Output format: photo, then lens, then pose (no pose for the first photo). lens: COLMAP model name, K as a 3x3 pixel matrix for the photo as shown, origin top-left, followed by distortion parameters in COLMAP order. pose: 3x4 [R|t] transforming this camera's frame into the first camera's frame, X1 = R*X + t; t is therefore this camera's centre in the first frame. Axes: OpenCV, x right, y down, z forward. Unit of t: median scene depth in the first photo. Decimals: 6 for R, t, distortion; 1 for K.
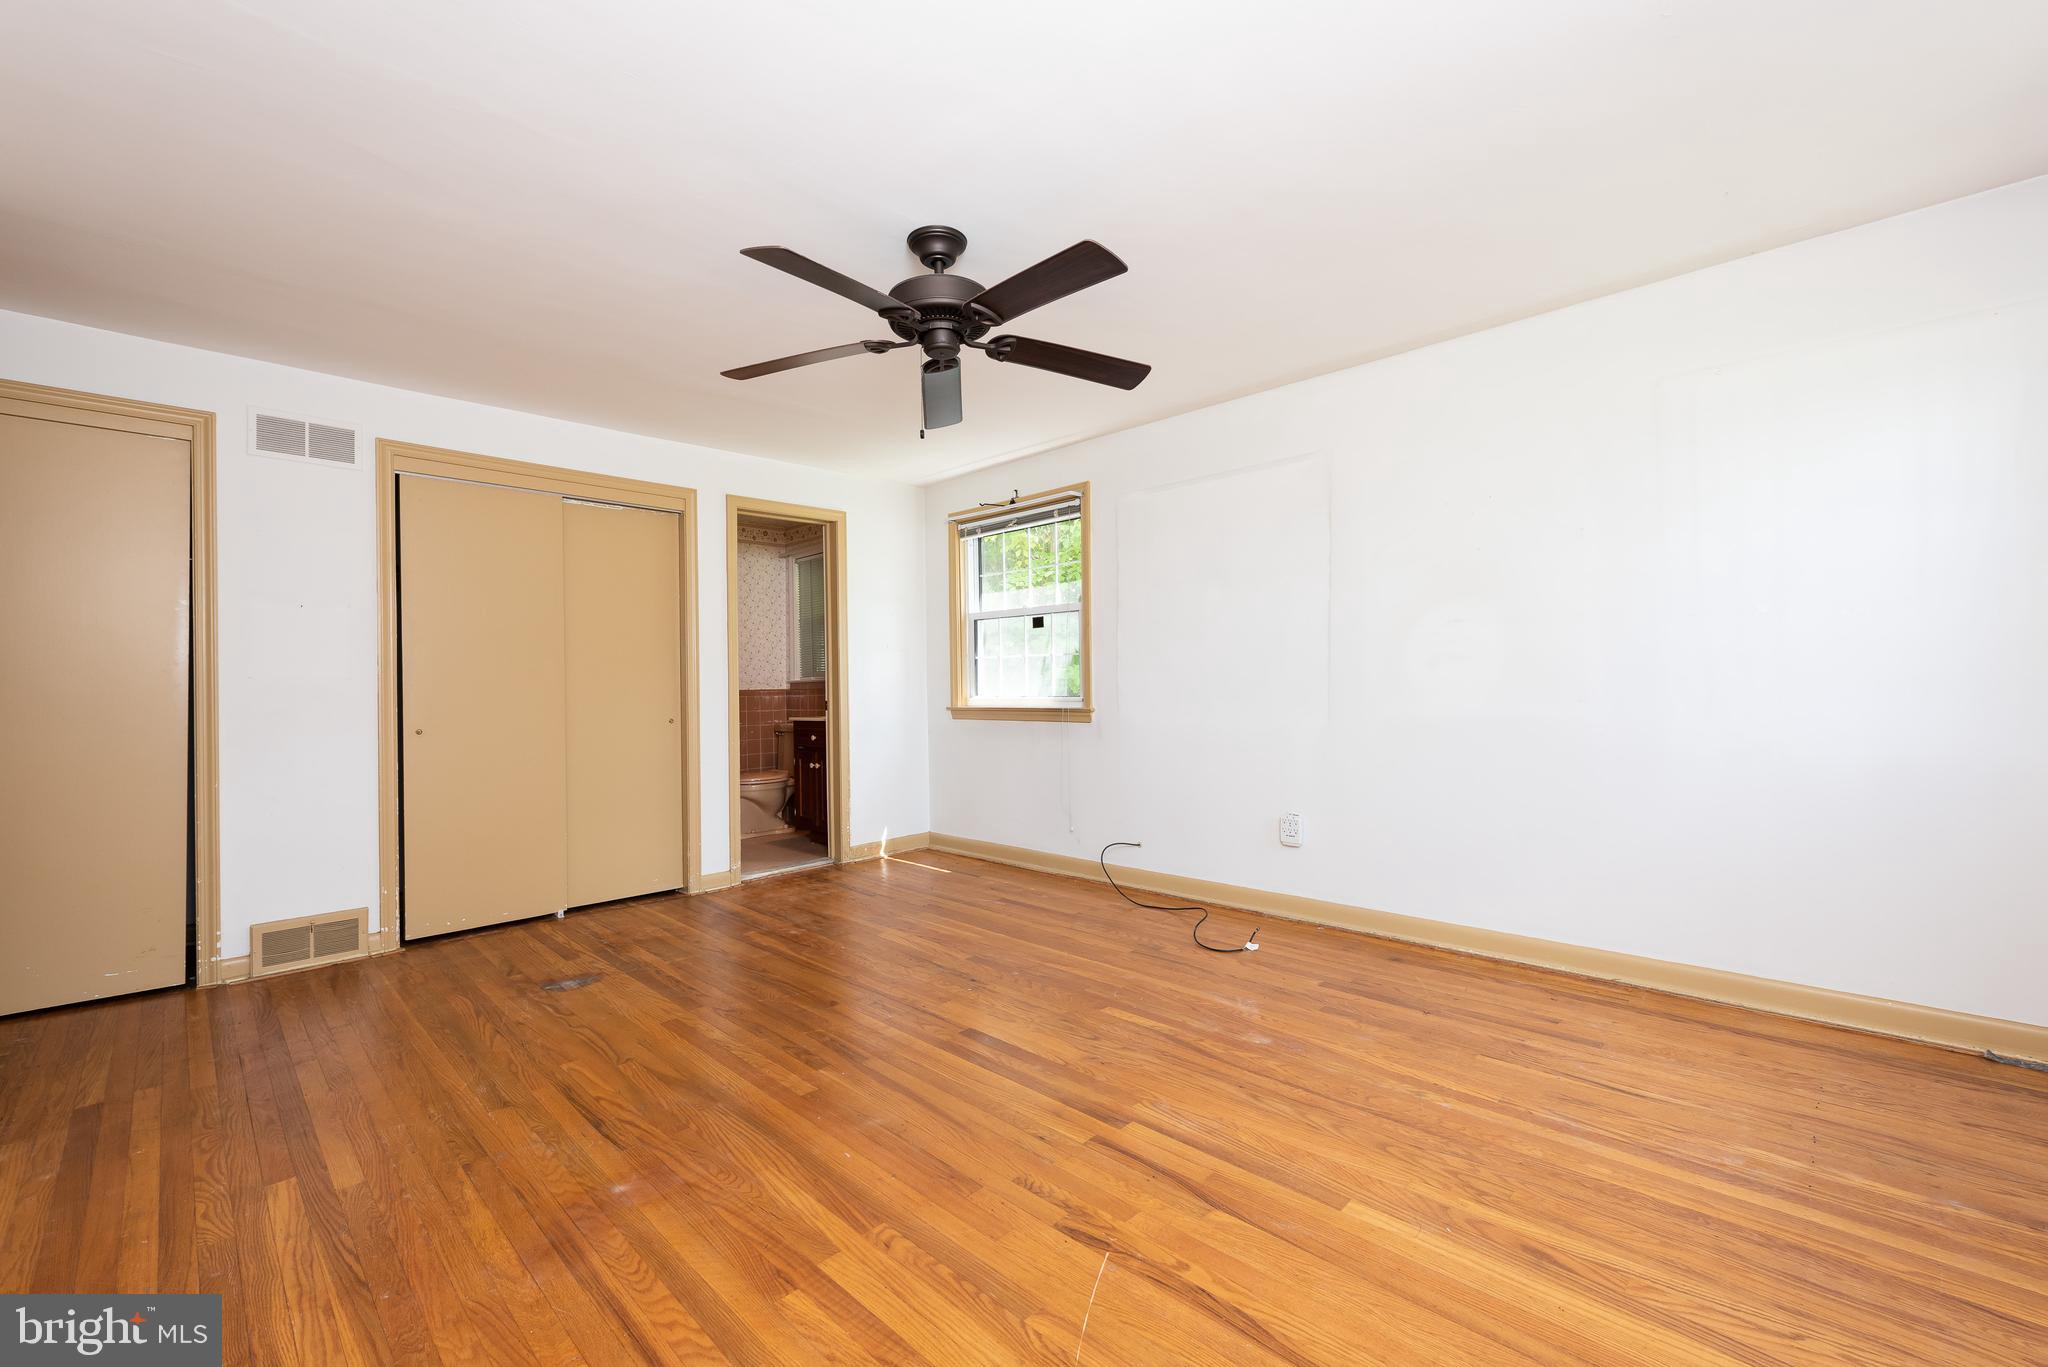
lens RADIAL K [[838.2, 0, 1024.0], [0, 838.2, 683.5], [0, 0, 1]] dist [-0.002819, -0.000606]
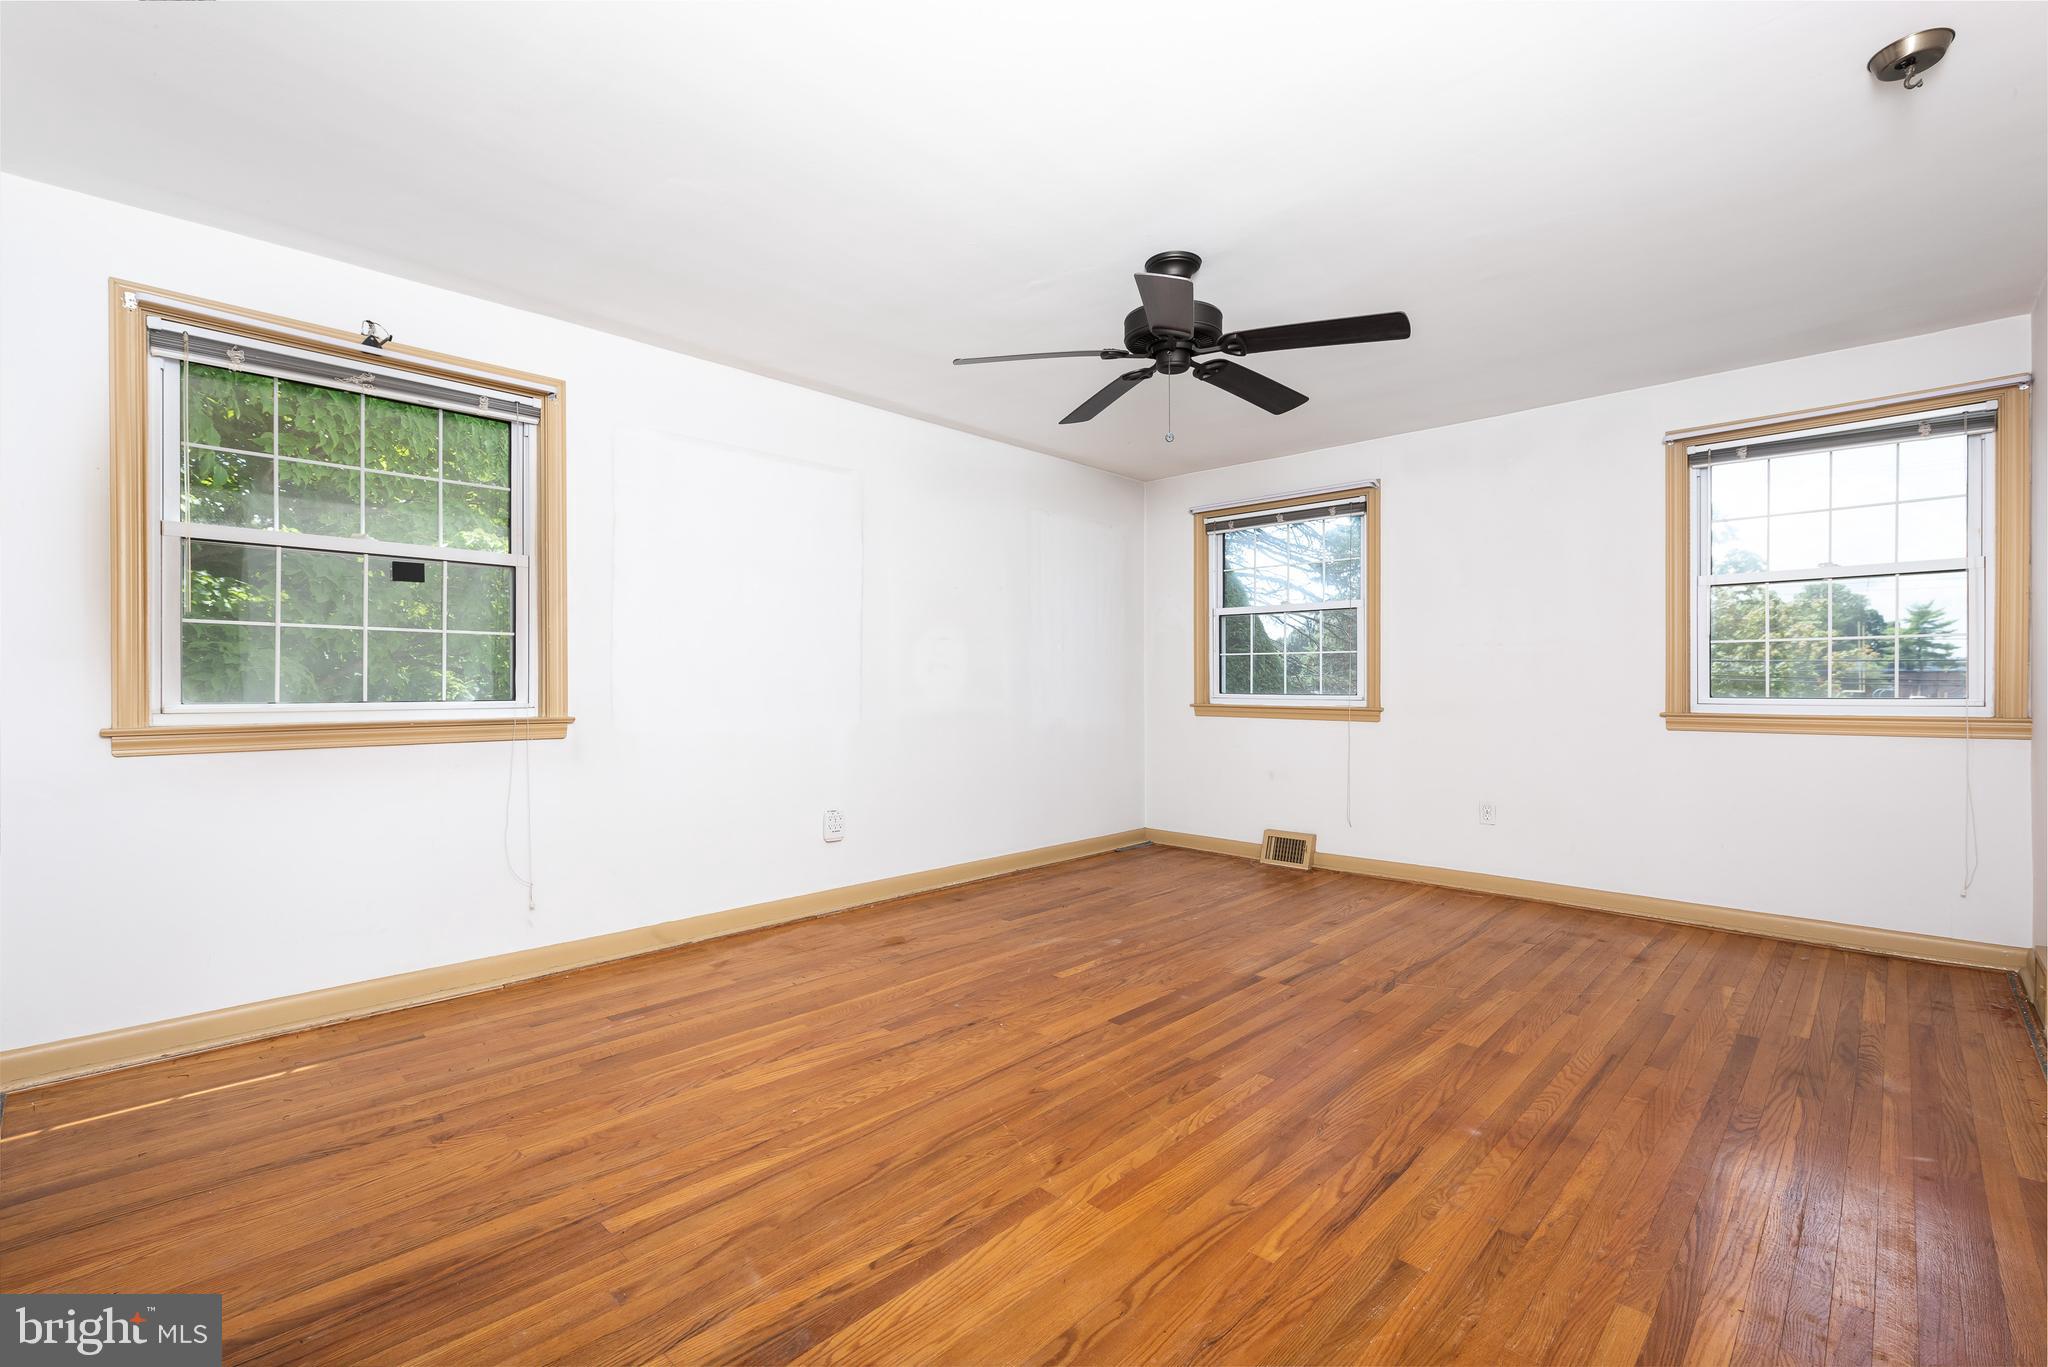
lens RADIAL K [[917.1, 0, 1024.0], [0, 917.1, 683.5], [0, 0, 1]] dist [0.000344, -0.000196]
pose [[-0.009649, 0.011586, 0.999886, -1.362188], [0.002308, 0.999930, -0.011564, 0.021522], [-0.999951, 0.002196, -0.009675, 1.292208]]
